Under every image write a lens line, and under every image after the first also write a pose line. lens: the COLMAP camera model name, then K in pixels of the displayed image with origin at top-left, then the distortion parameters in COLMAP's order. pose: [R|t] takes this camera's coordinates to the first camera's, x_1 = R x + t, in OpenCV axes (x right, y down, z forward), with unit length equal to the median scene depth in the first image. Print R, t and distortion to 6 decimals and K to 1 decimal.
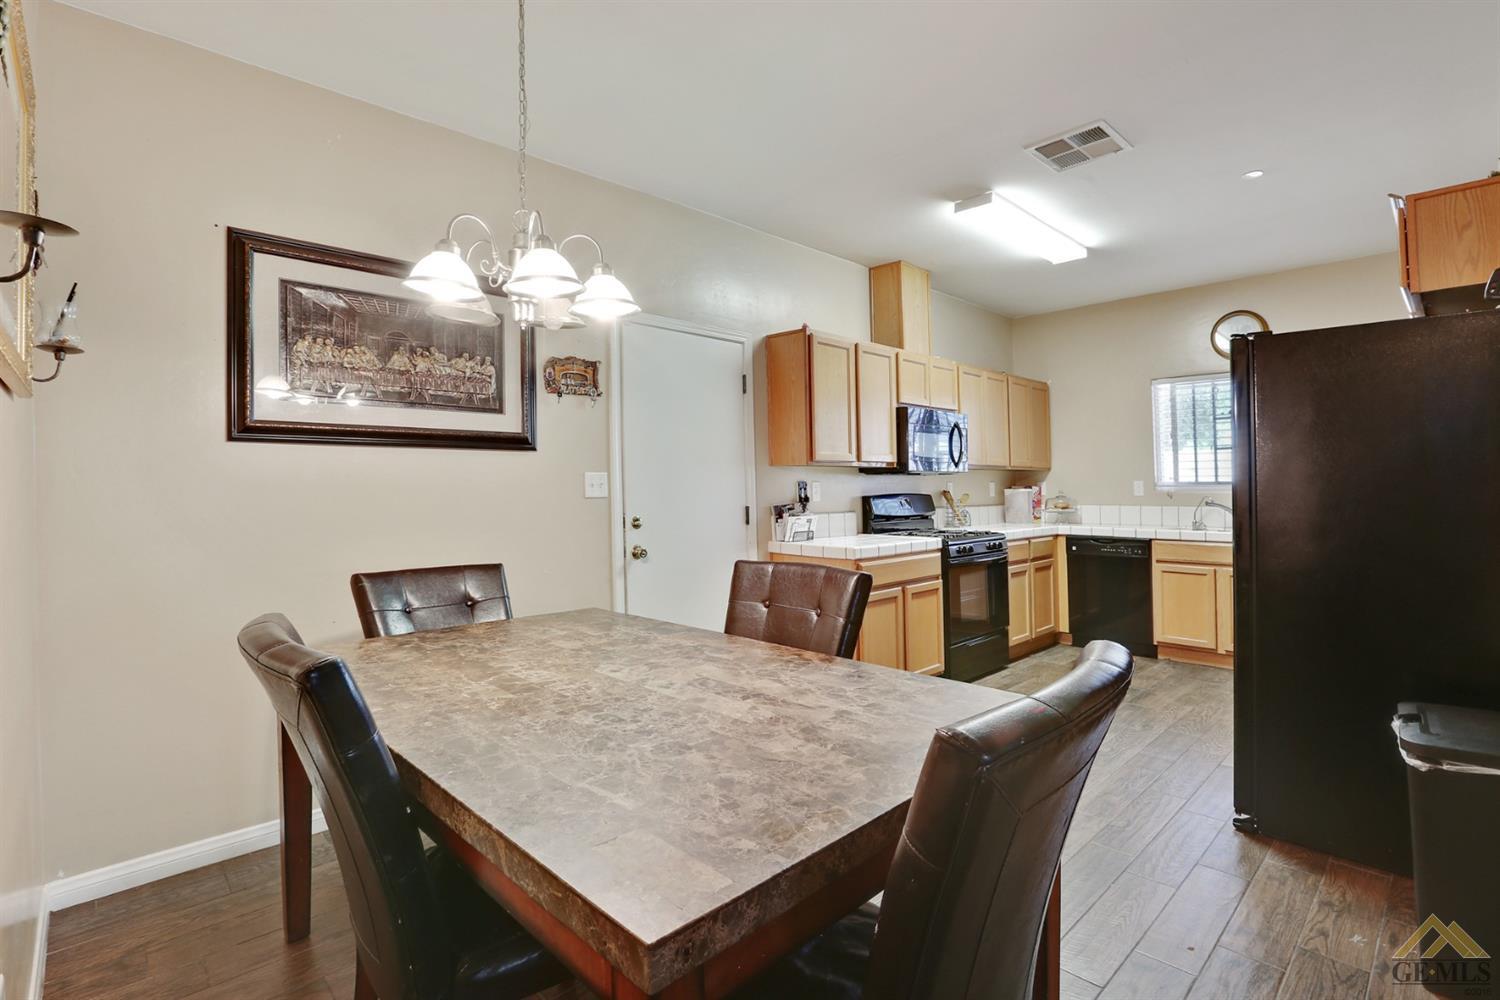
lens RADIAL K [[697.5, 0, 754.9], [0, 697.5, 489.4], [0, 0, 1]] dist [-0.020434, 0.000084]
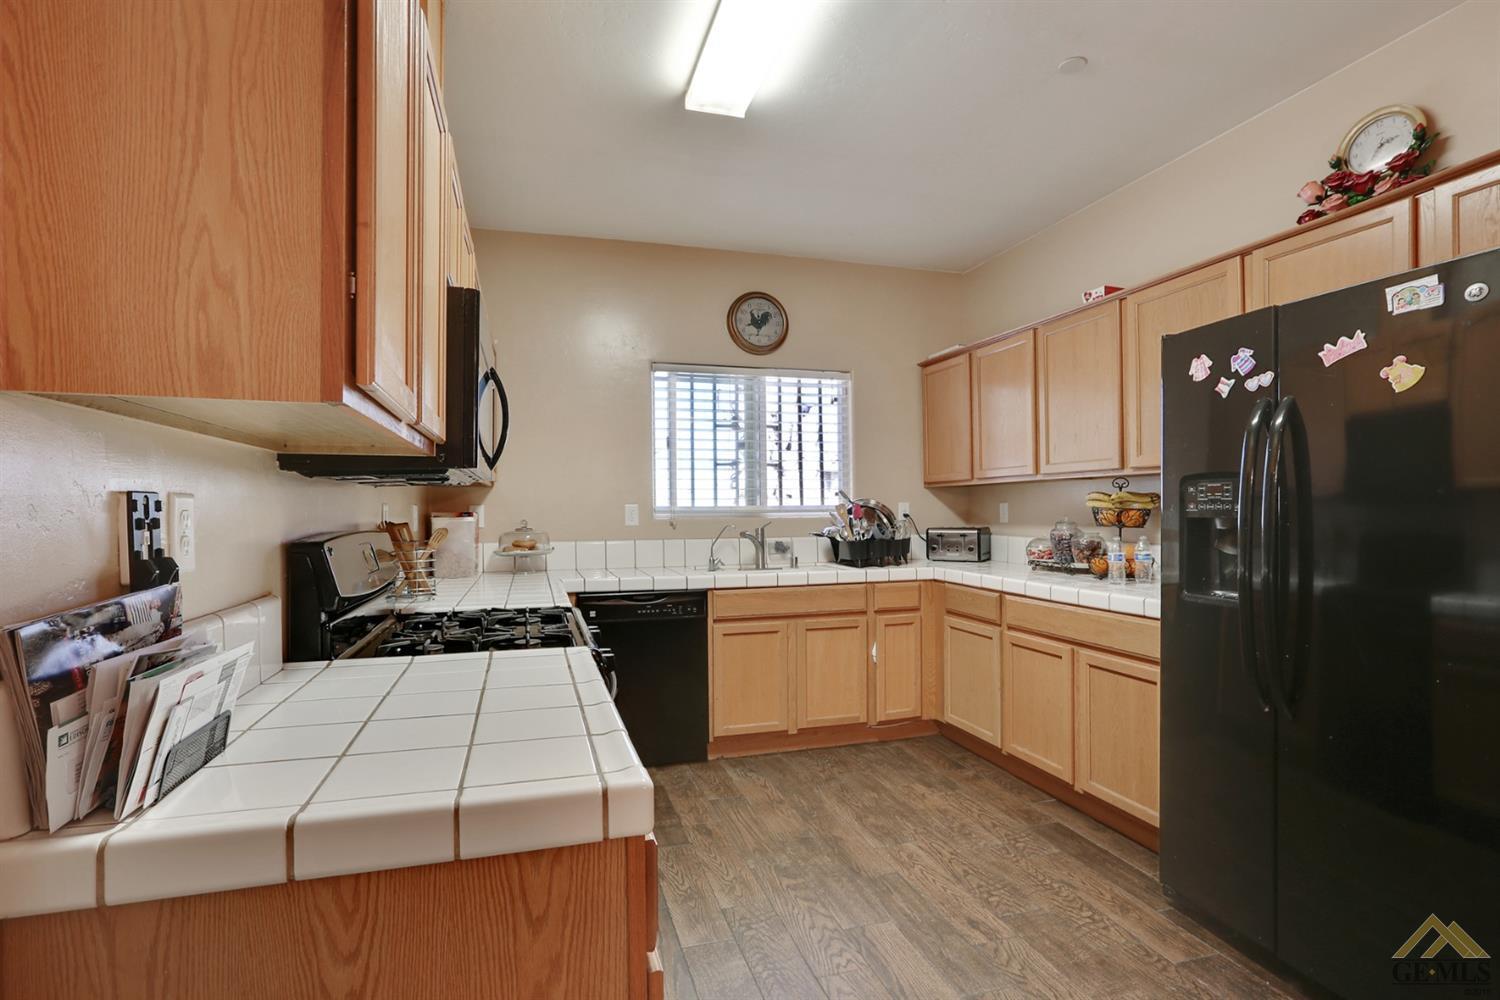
lens RADIAL K [[697.5, 0, 743.7], [0, 697.5, 502.5], [0, 0, 1]] dist [-0.020434, 0.000084]
pose [[0.439083, 0.011442, 0.898373, -0.032552], [0.004206, 0.999882, -0.014791, -0.003661], [-0.898436, 0.010273, 0.438983, 0.656551]]
